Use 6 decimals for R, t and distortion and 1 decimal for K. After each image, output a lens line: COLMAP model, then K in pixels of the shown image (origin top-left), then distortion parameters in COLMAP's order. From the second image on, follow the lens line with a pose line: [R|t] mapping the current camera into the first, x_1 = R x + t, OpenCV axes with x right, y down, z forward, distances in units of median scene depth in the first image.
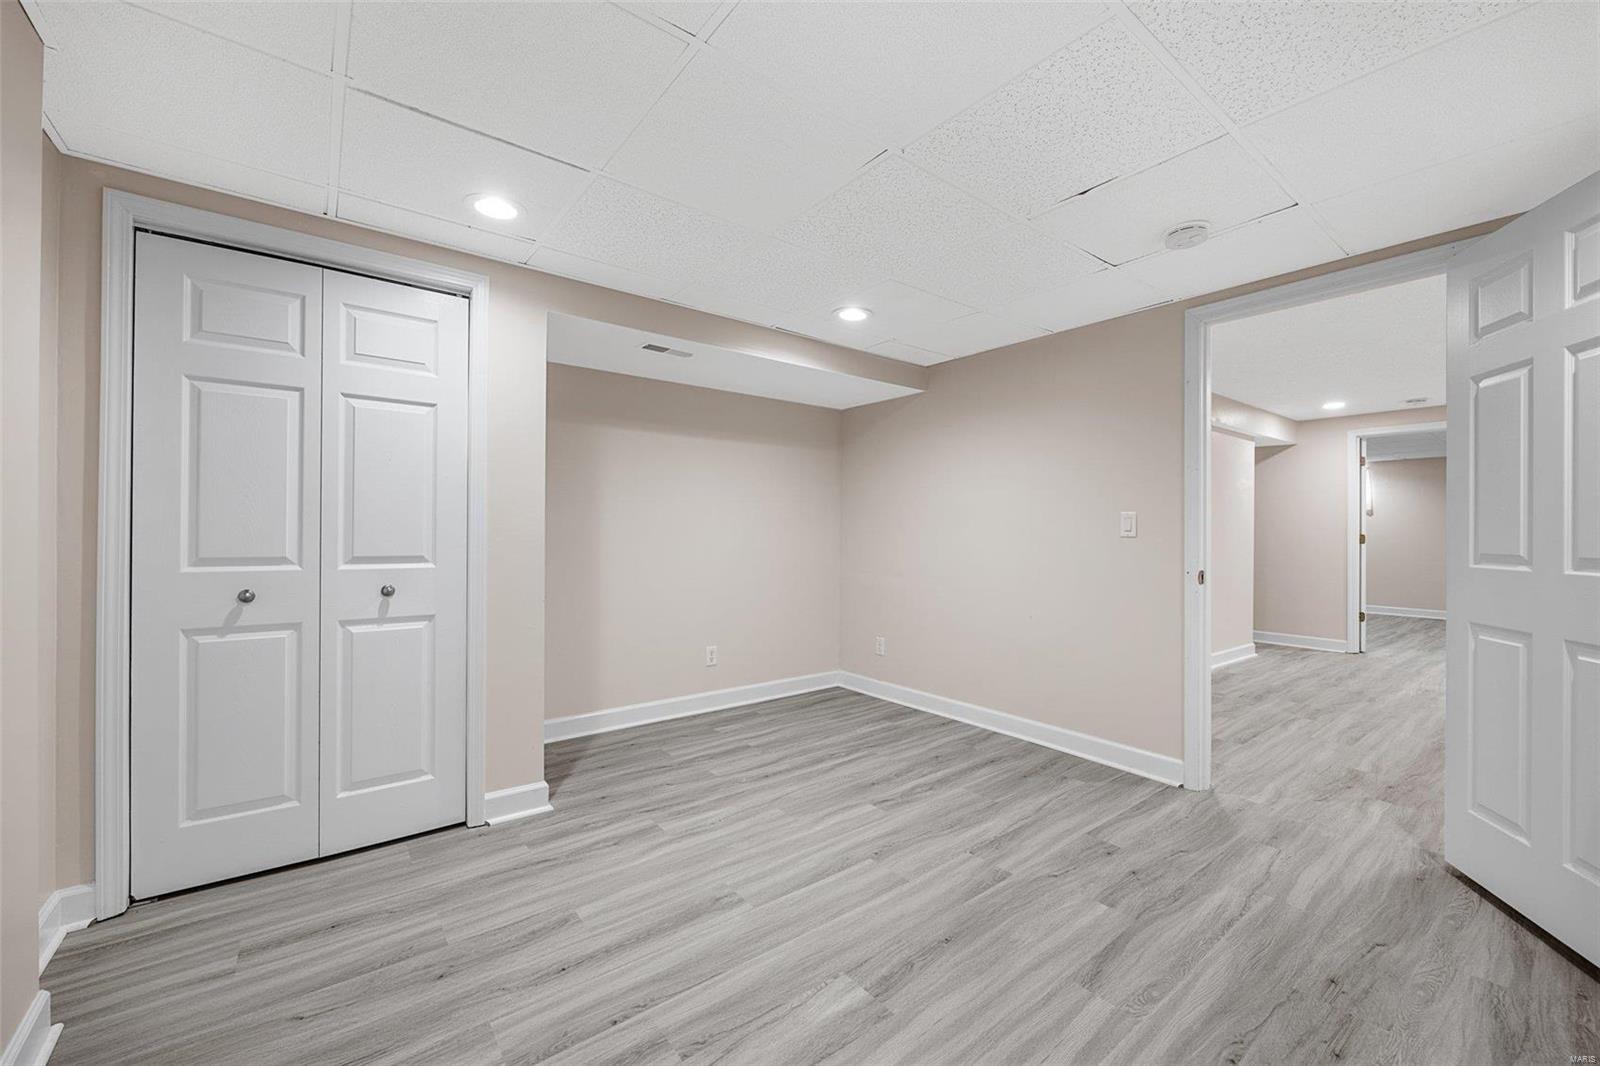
lens RADIAL K [[648.4, 0, 799.5], [0, 648.4, 526.0], [0, 0, 1]] dist [-0.001128, 0.000091]
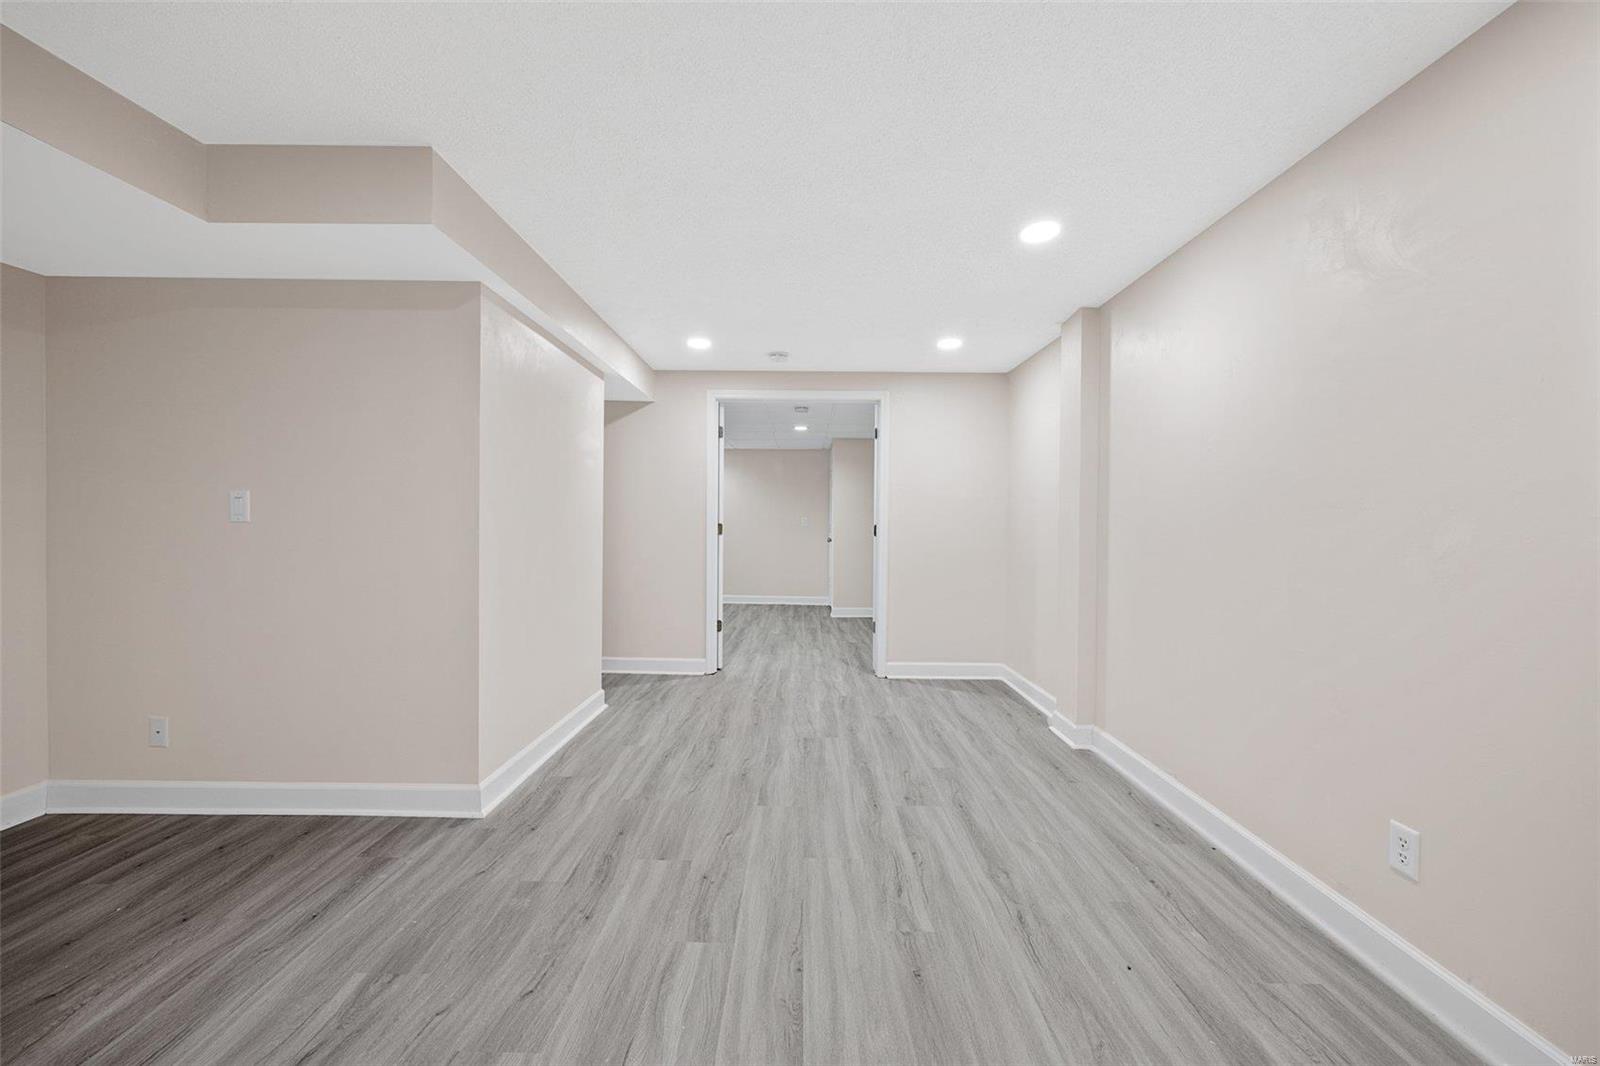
lens RADIAL K [[648.4, 0, 799.5], [0, 648.4, 526.0], [0, 0, 1]] dist [-0.001128, 0.000091]
pose [[0.620039, -0.004991, 0.784555, 0.608516], [-0.008198, 0.999884, 0.012840, 0.011459], [-0.784528, -0.014393, 0.619927, 0.859008]]
